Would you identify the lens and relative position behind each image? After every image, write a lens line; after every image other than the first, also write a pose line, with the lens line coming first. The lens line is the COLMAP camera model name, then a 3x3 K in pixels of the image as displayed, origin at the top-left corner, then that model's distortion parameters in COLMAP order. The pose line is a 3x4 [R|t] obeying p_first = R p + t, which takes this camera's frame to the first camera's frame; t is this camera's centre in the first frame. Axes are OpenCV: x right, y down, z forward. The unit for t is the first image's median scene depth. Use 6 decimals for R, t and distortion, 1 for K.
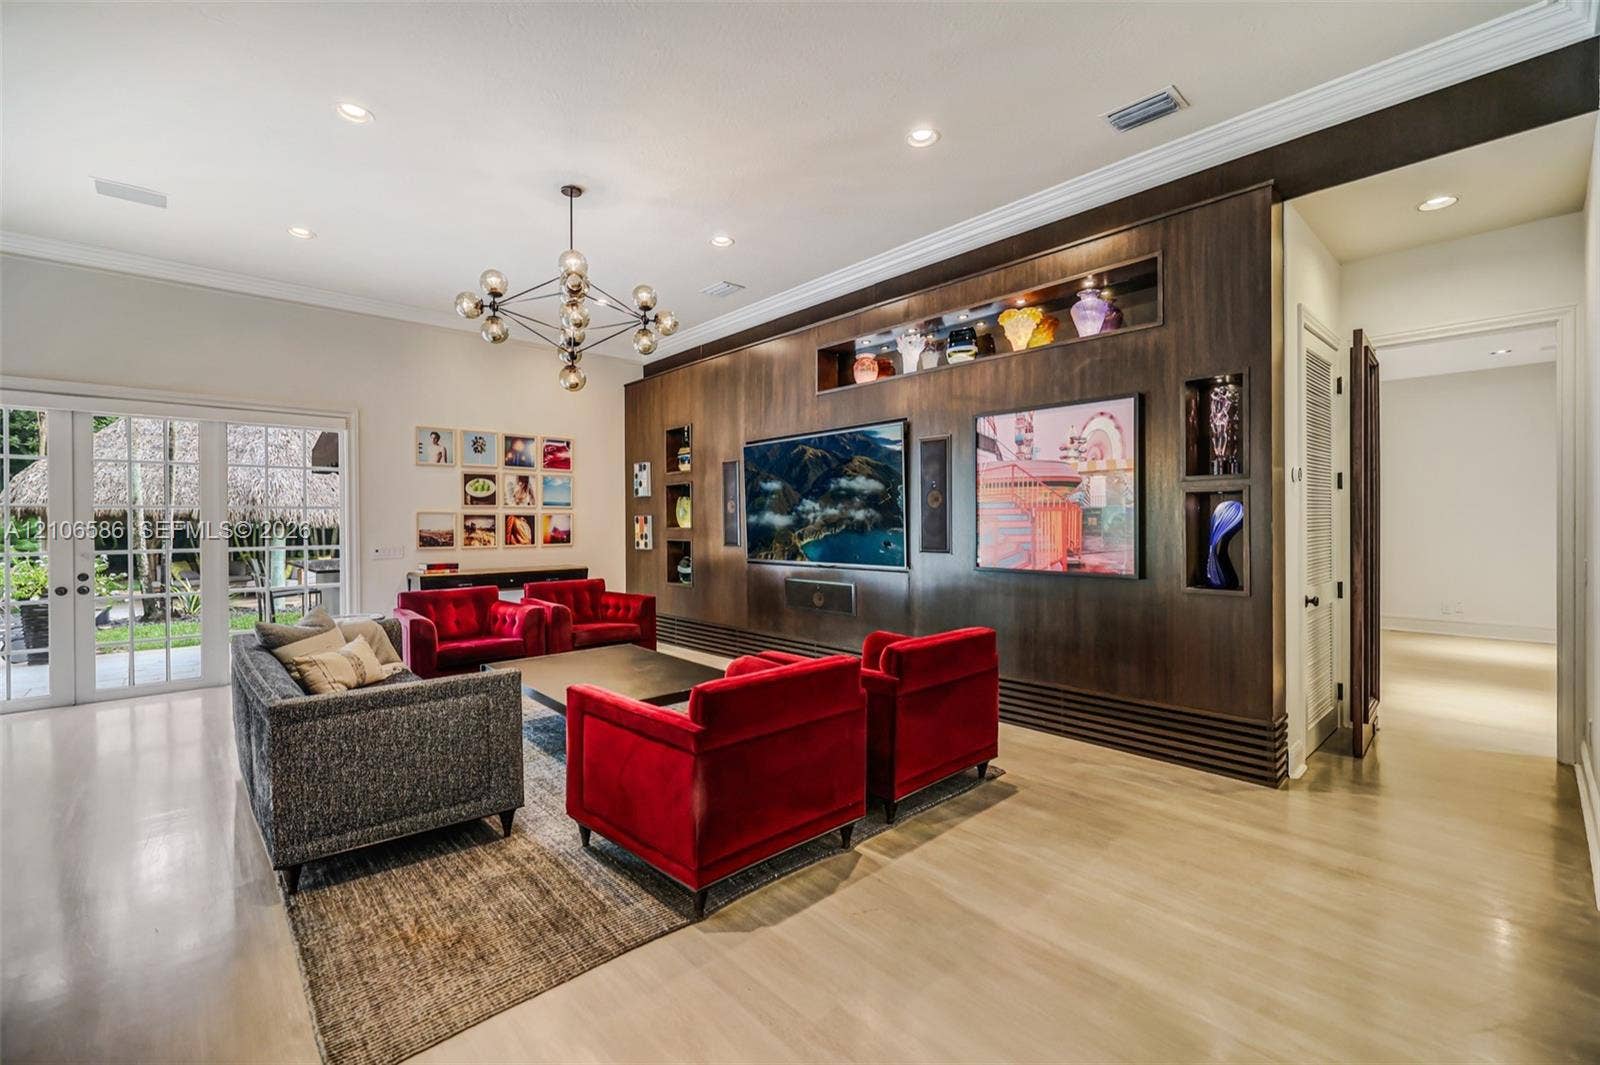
lens RADIAL K [[681.0, 0, 781.7], [0, 681.0, 527.6], [0, 0, 1]] dist [0.000737, -0.000617]
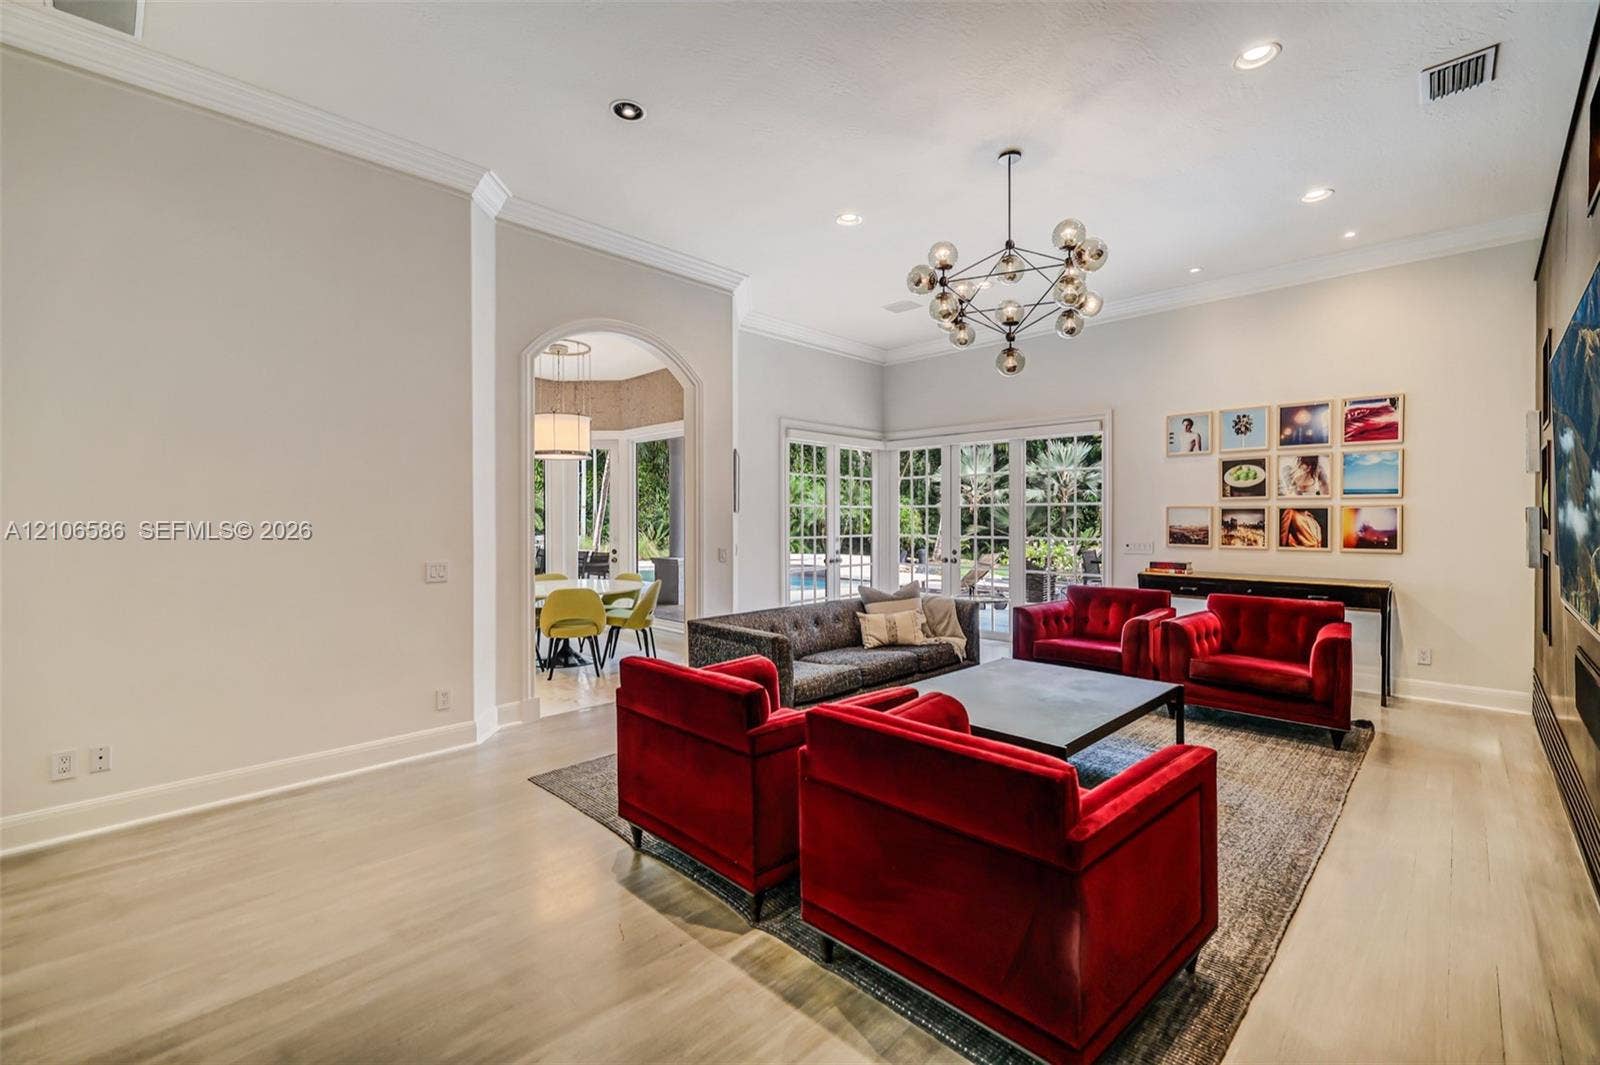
lens RADIAL K [[681.0, 0, 781.7], [0, 681.0, 527.6], [0, 0, 1]] dist [0.000737, -0.000617]
pose [[0.039795, 0.020209, -0.999003, 0.367667], [-0.007125, 0.999776, 0.019941, -0.008178], [0.999182, 0.006324, 0.039930, 0.404745]]
